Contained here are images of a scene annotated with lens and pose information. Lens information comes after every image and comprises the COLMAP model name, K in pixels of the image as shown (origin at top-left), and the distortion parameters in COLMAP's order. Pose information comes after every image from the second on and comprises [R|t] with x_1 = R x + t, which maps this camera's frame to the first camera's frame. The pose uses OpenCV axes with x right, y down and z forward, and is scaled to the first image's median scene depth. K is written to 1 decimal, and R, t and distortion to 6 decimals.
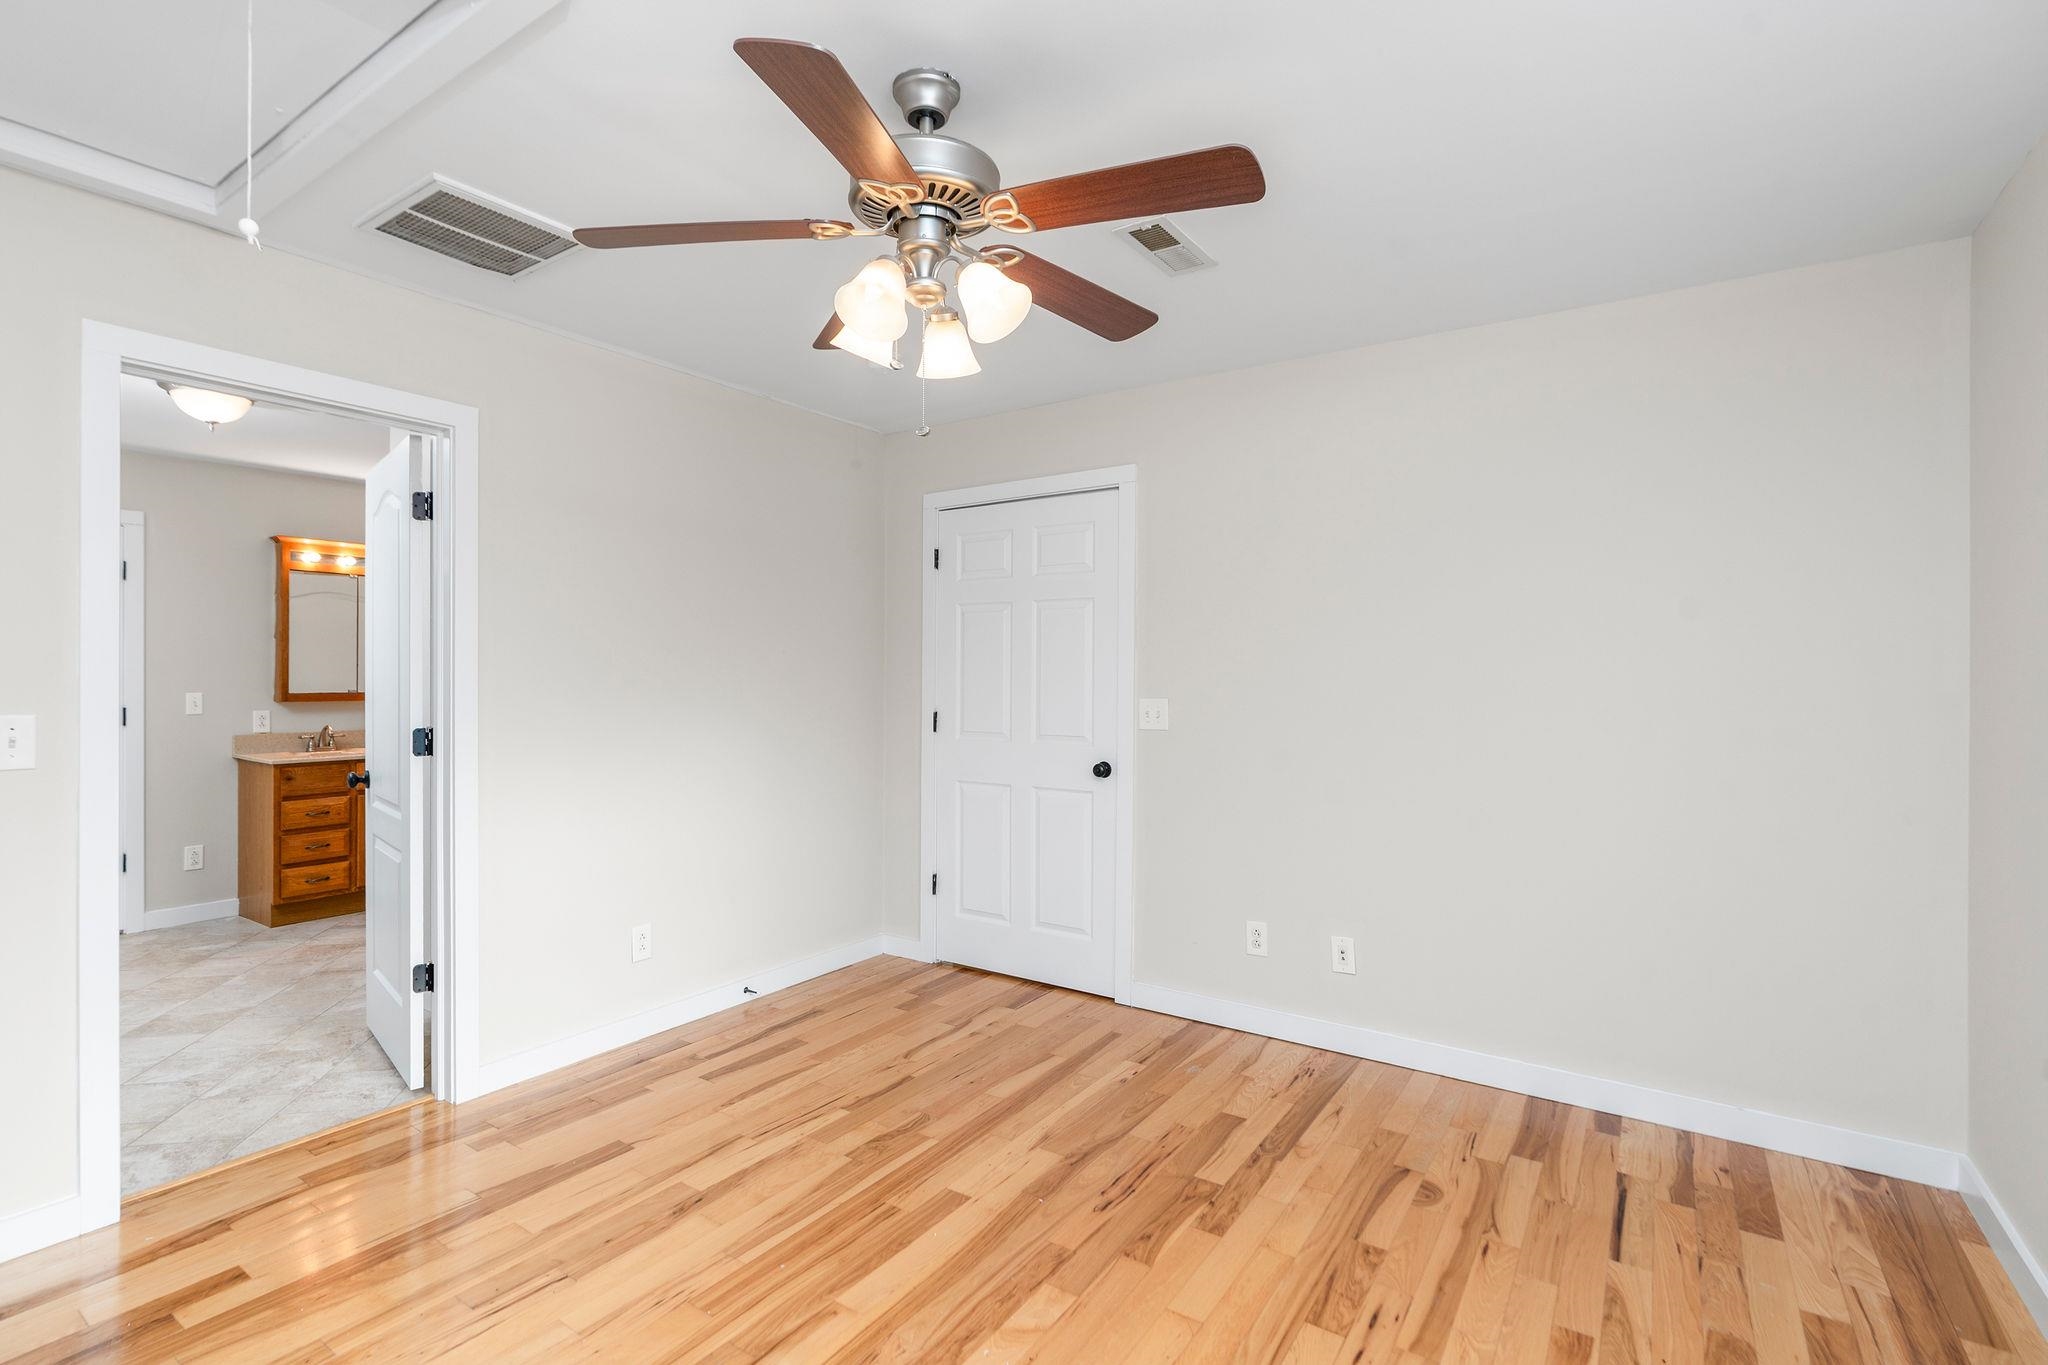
lens RADIAL K [[942.0, 0, 1013.7], [0, 942.0, 691.7], [0, 0, 1]] dist [-0.001056, 0.001704]
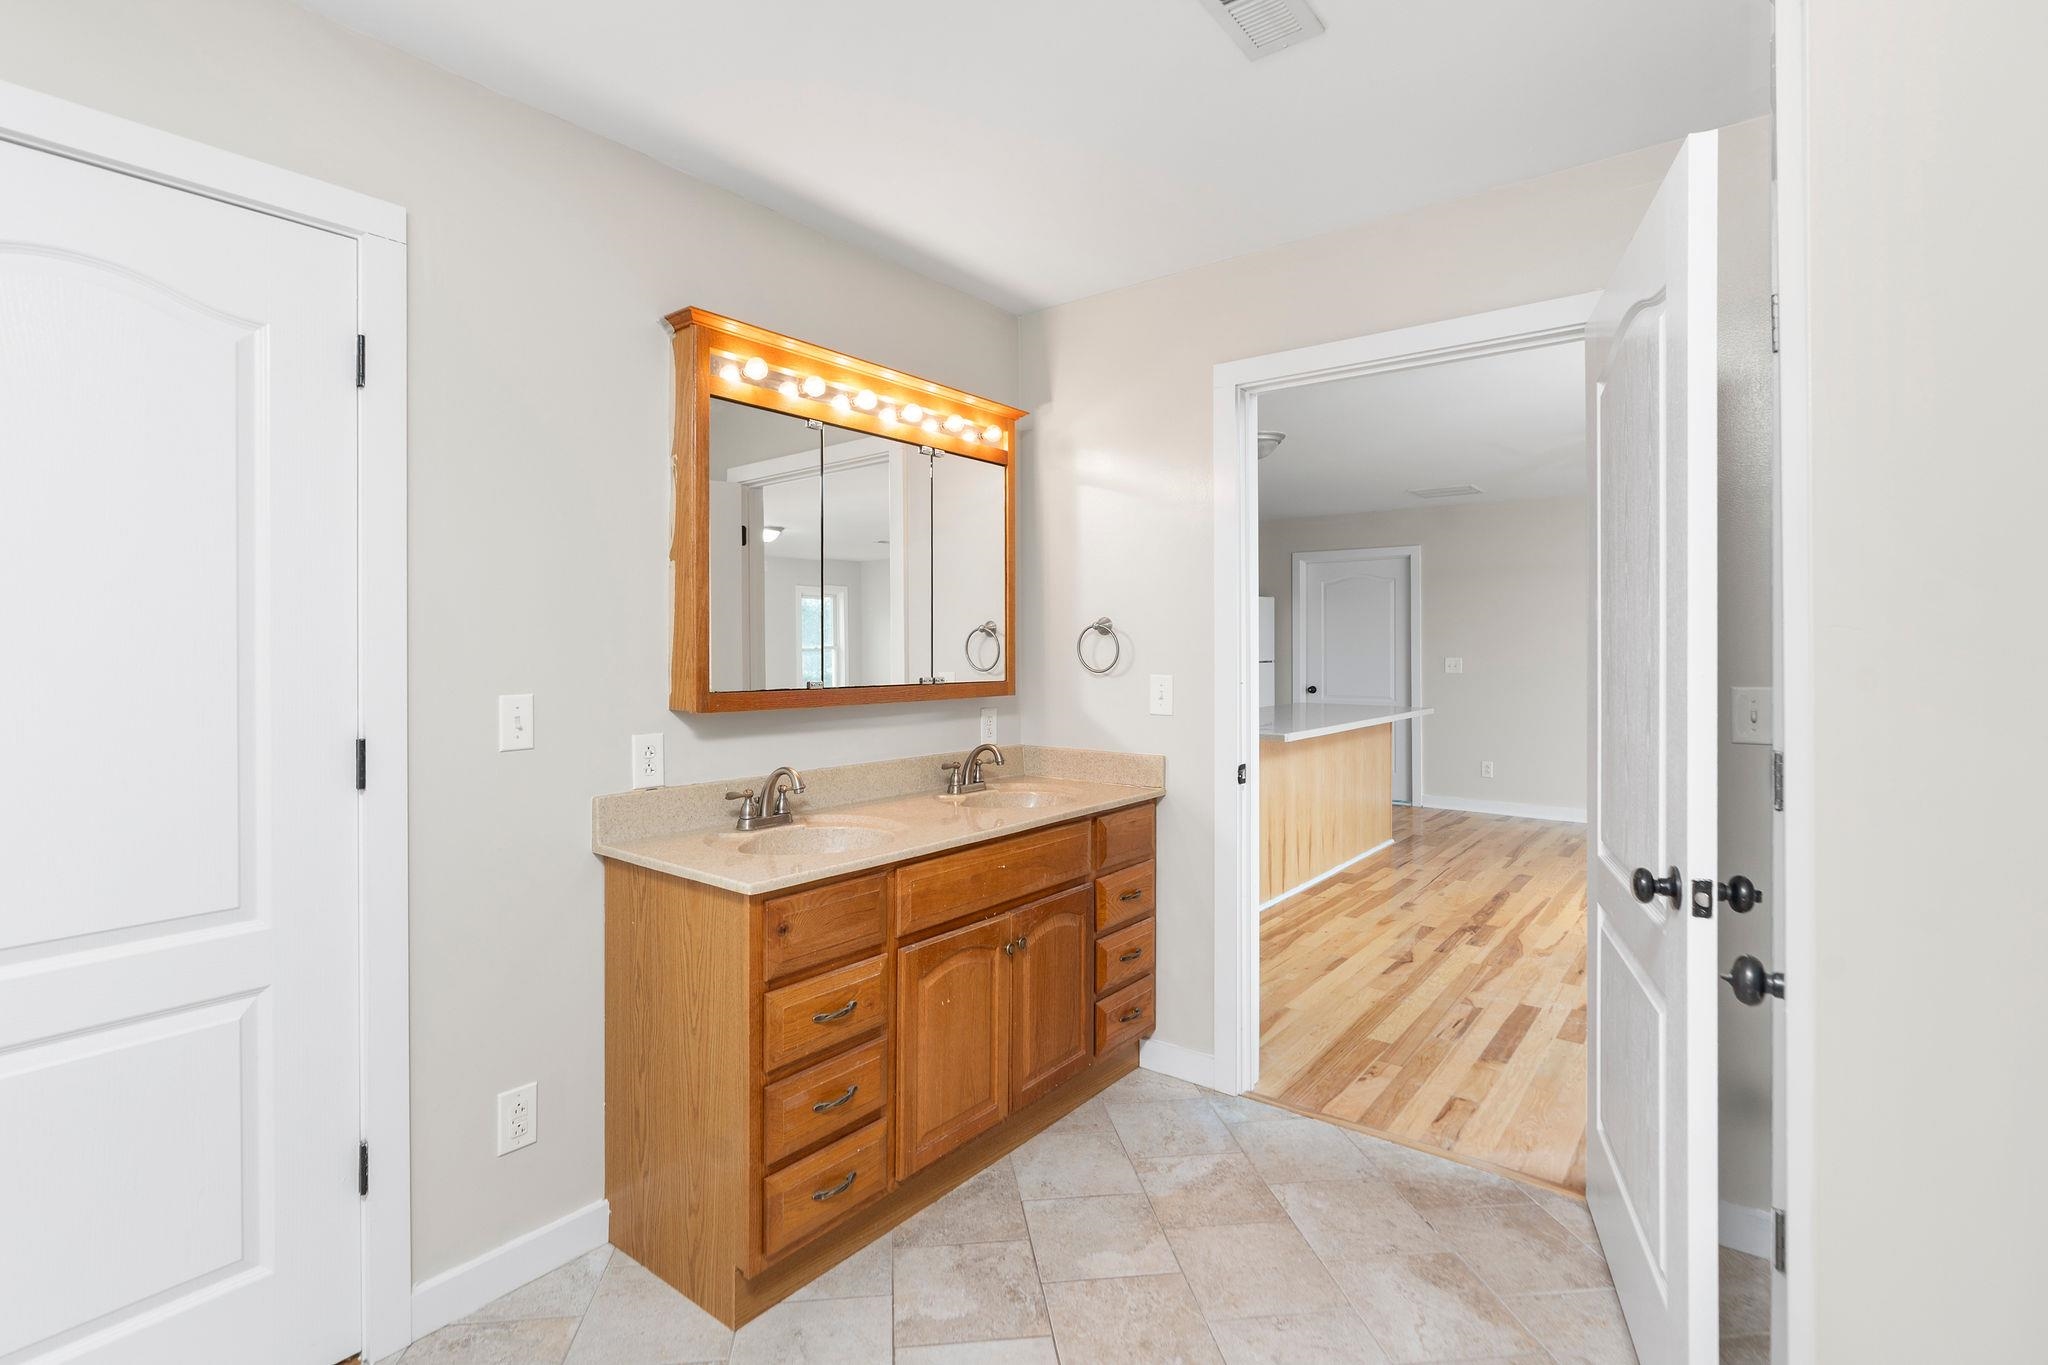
lens RADIAL K [[942.0, 0, 1030.5], [0, 942.0, 672.4], [0, 0, 1]] dist [-0.001056, 0.001704]
pose [[0.997957, -0.005715, -0.063629, -0.631686], [0.005776, 0.999983, 0.000775, -0.006981], [0.063623, -0.001141, 0.997973, 0.623796]]
